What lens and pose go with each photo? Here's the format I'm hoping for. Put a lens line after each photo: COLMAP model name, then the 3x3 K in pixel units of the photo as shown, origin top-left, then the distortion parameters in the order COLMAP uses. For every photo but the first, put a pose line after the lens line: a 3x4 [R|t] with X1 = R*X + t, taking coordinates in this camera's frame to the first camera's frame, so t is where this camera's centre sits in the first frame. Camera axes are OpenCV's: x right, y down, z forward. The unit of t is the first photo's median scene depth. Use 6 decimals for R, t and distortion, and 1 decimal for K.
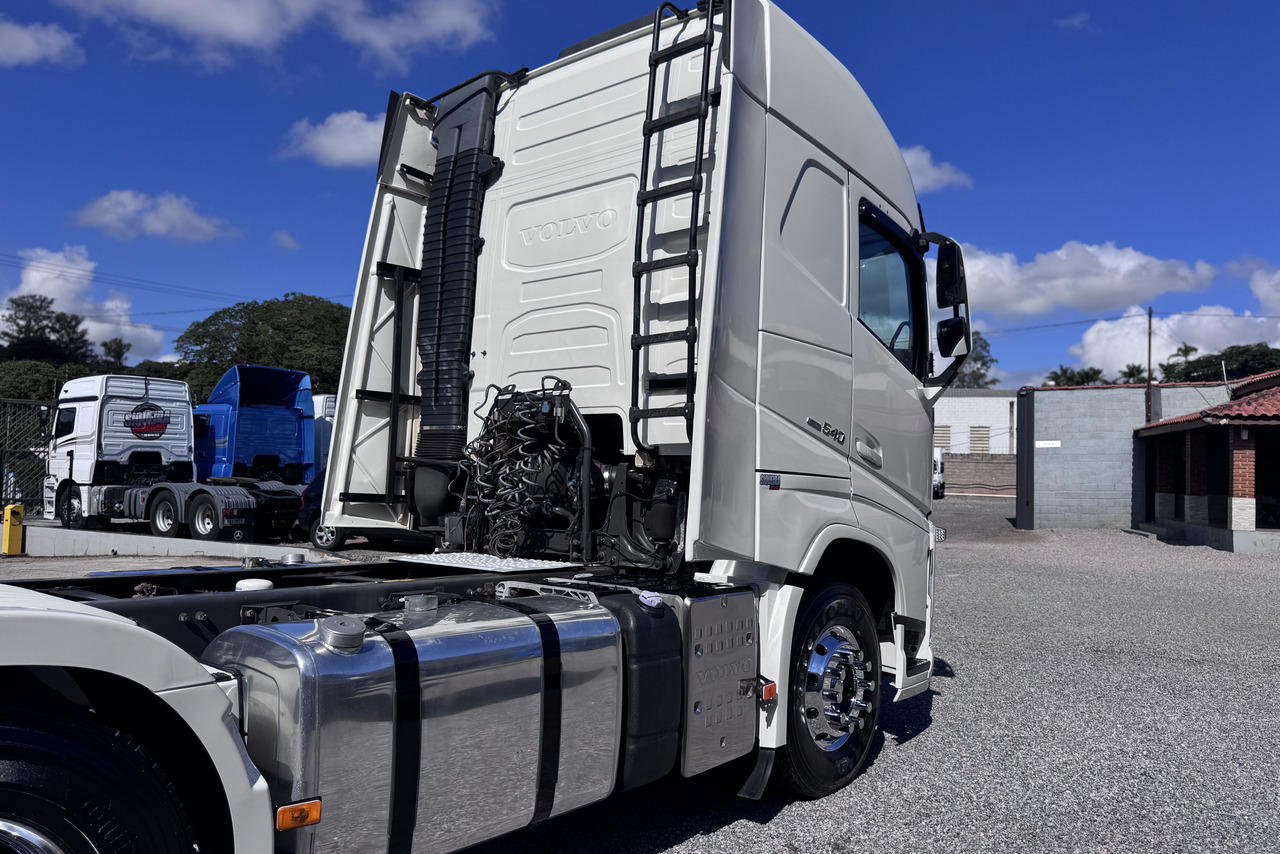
lens RADIAL K [[896.6, 0, 640.0], [0, 896.6, 427.0], [0, 0, 1]] dist [0.039324, -0.088547]
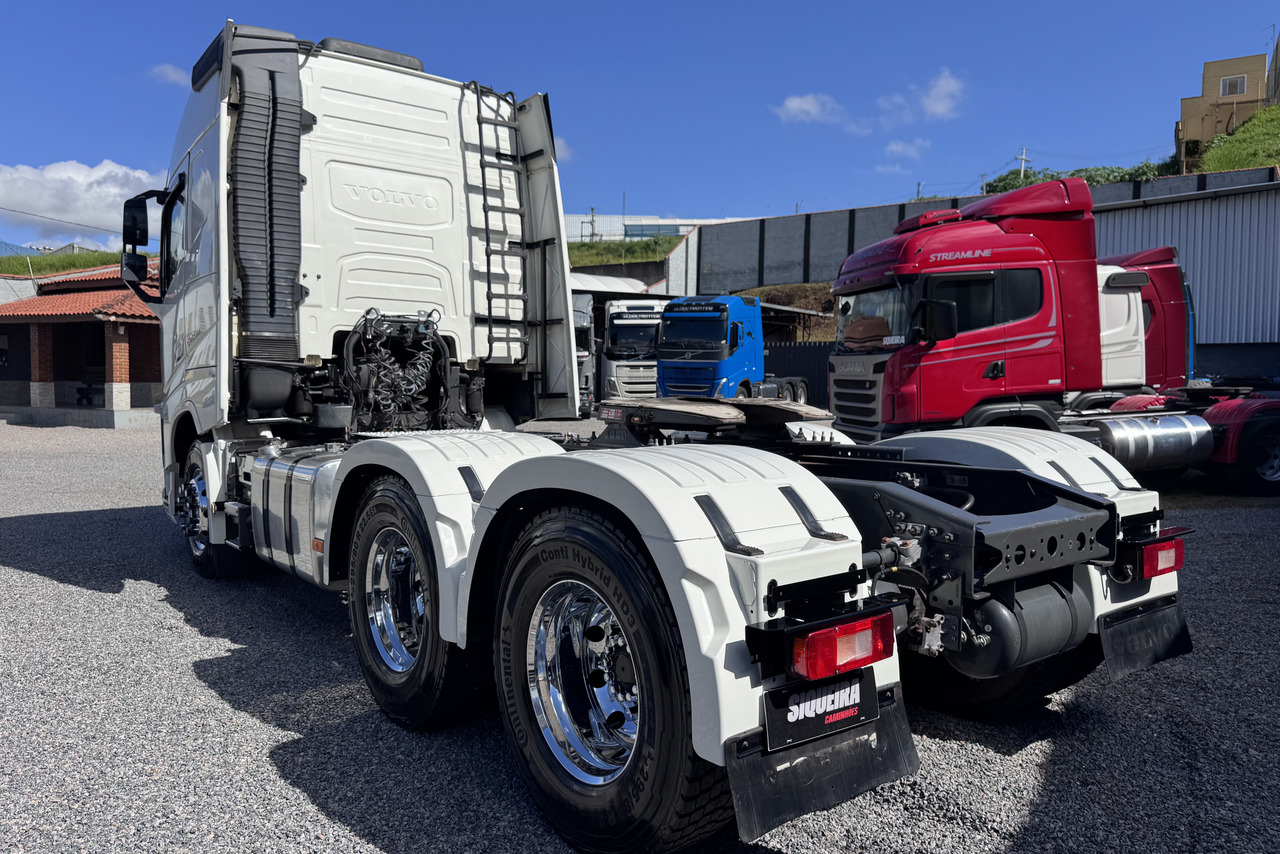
lens RADIAL K [[896.6, 0, 640.0], [0, 896.6, 427.0], [0, 0, 1]] dist [0.039324, -0.088547]
pose [[0.191764, -0.071808, 0.978811, -0.376494], [-0.054974, 0.994968, 0.083764, -0.001278], [-0.979900, -0.069872, 0.186851, 0.091371]]
